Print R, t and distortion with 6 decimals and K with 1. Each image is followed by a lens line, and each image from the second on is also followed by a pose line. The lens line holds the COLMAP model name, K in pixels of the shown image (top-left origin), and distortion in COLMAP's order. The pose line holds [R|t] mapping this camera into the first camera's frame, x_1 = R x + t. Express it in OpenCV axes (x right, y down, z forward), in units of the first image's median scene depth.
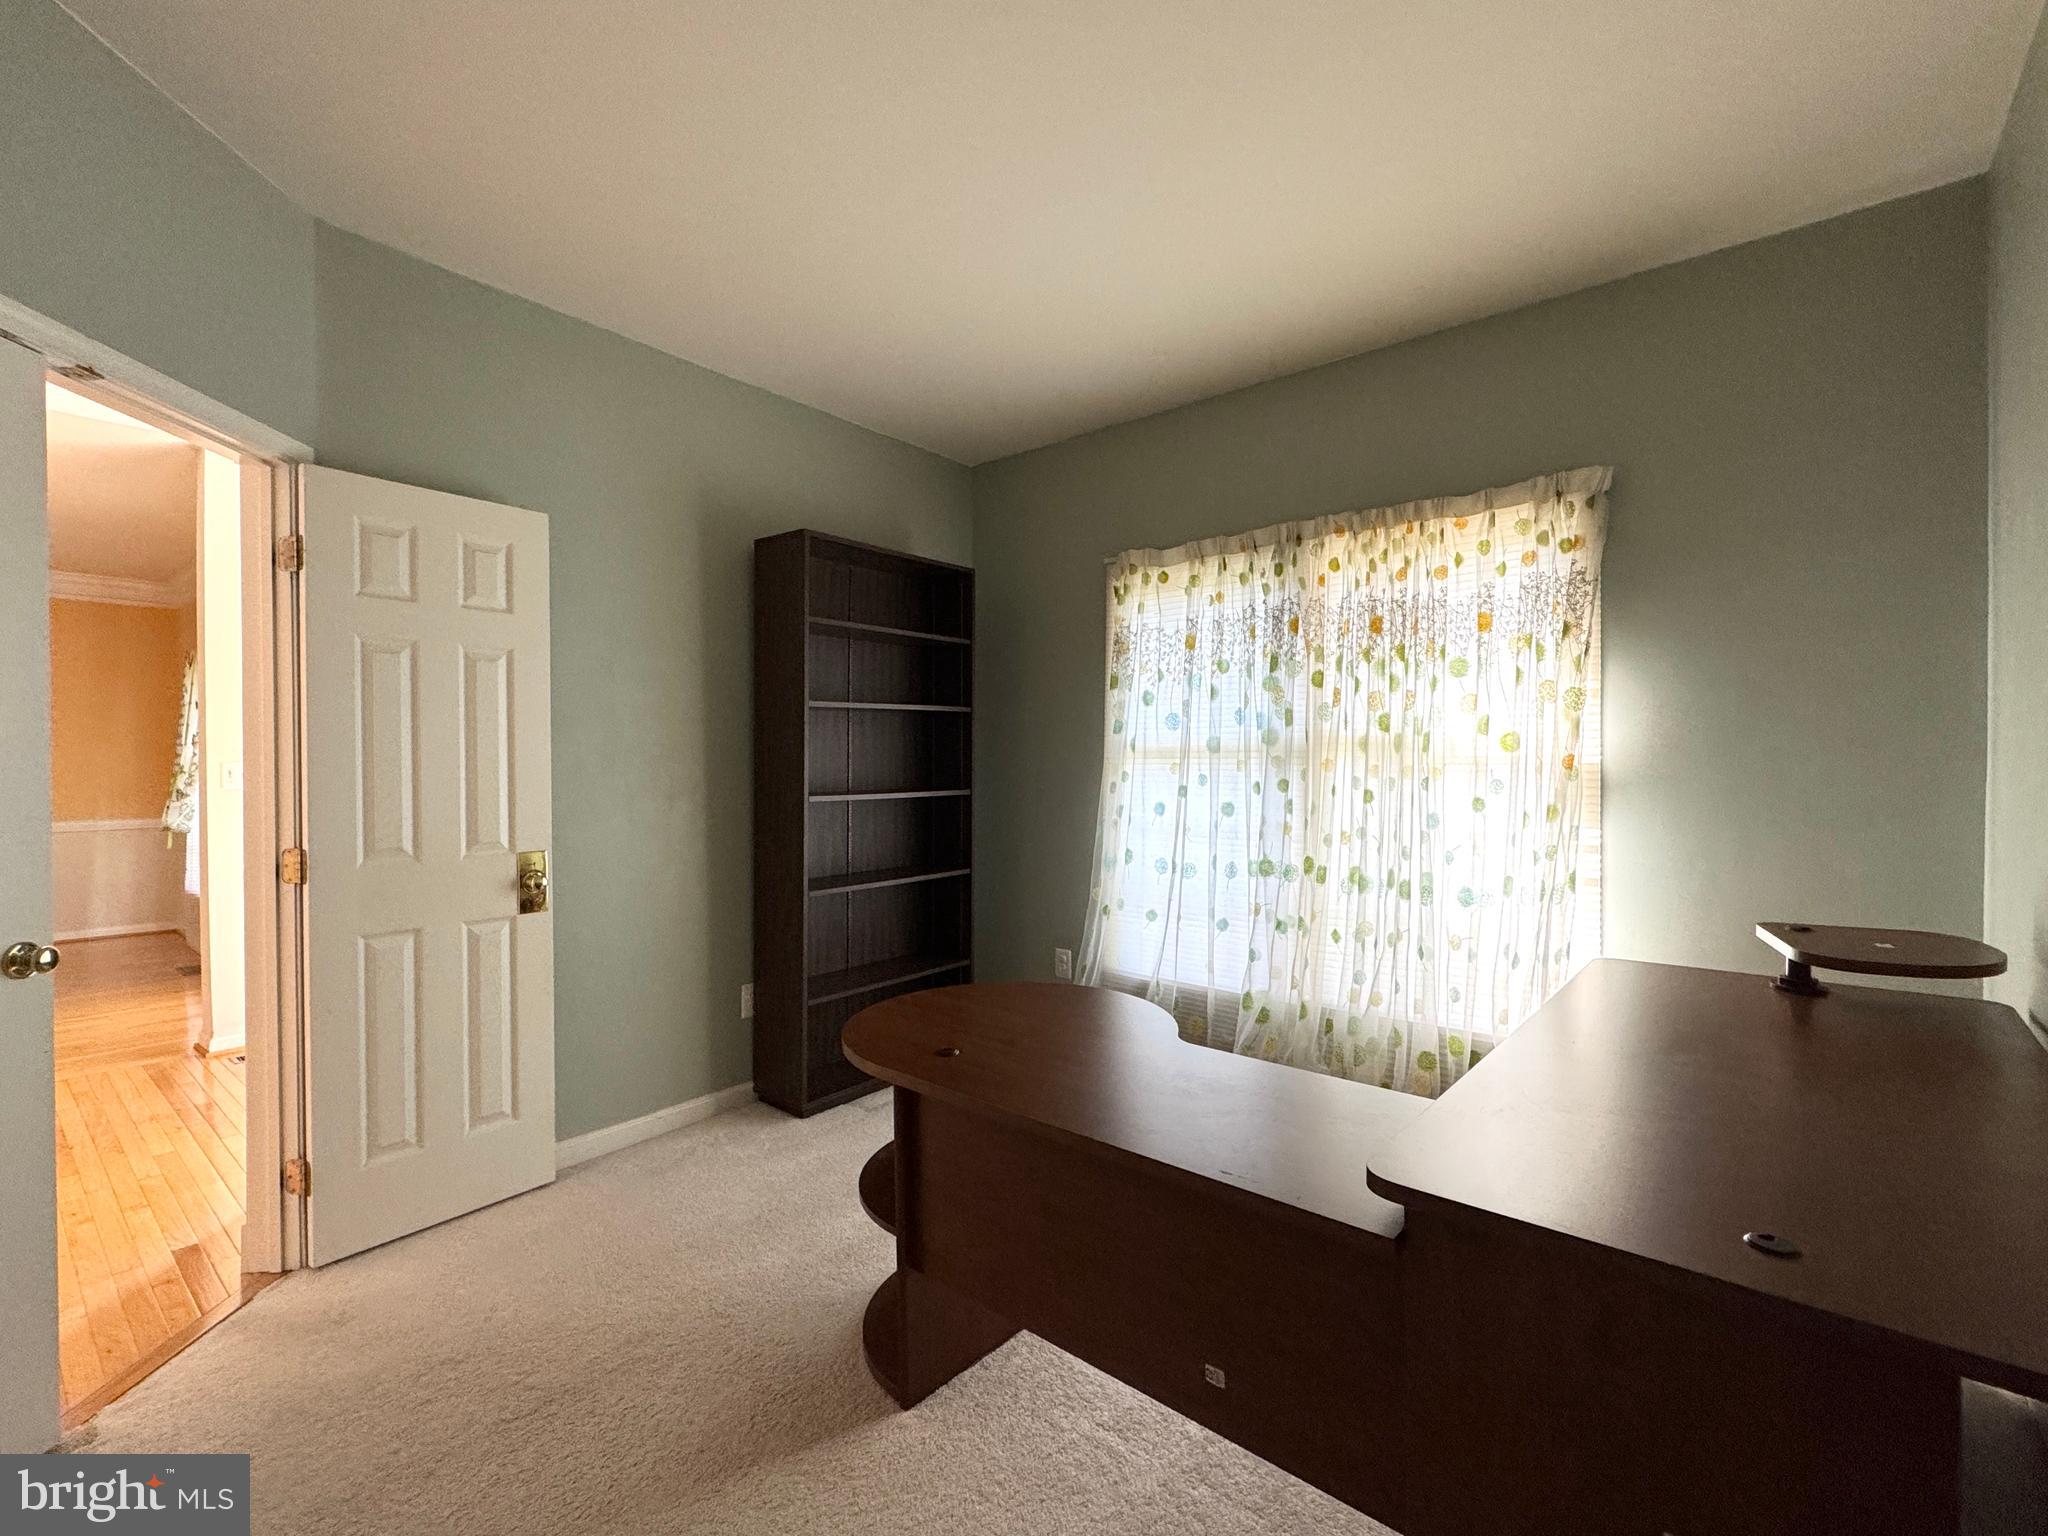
lens RADIAL K [[905.8, 0, 1016.3], [0, 905.8, 772.5], [0, 0, 1]] dist [-0.000697, -0.000343]
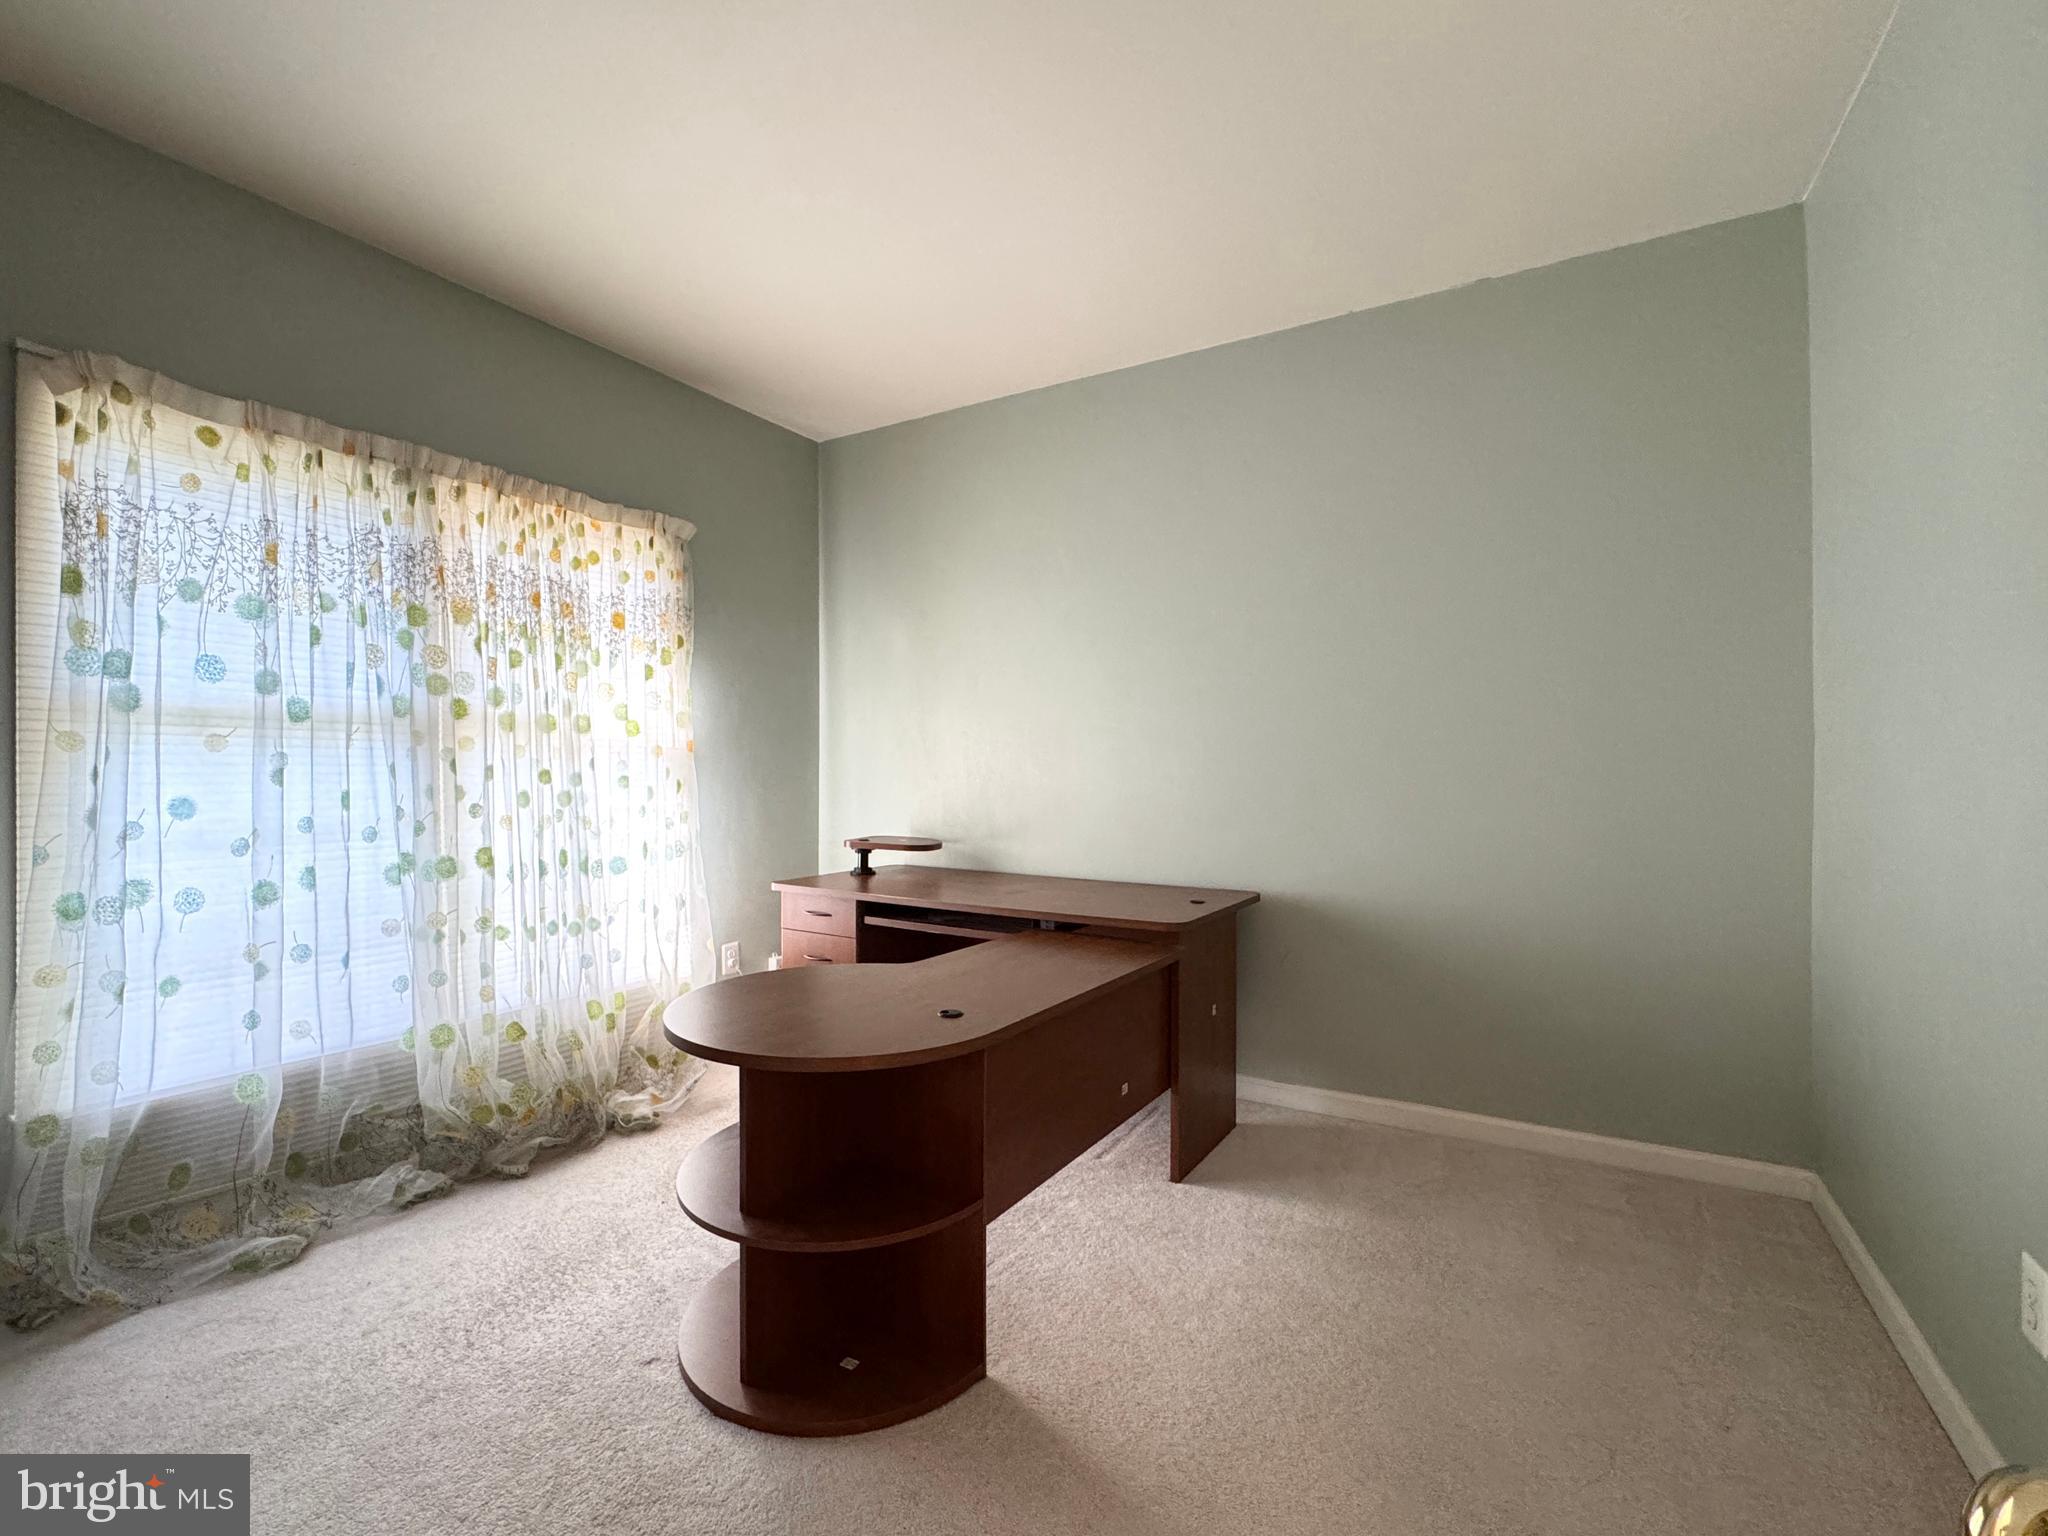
lens RADIAL K [[905.8, 0, 1016.3], [0, 905.8, 772.5], [0, 0, 1]] dist [-0.000697, -0.000343]
pose [[-0.155744, 0.005479, 0.987782, -0.609820], [0.016820, 0.999854, -0.002894, 0.031553], [-0.987654, 0.016164, -0.155813, 0.620710]]
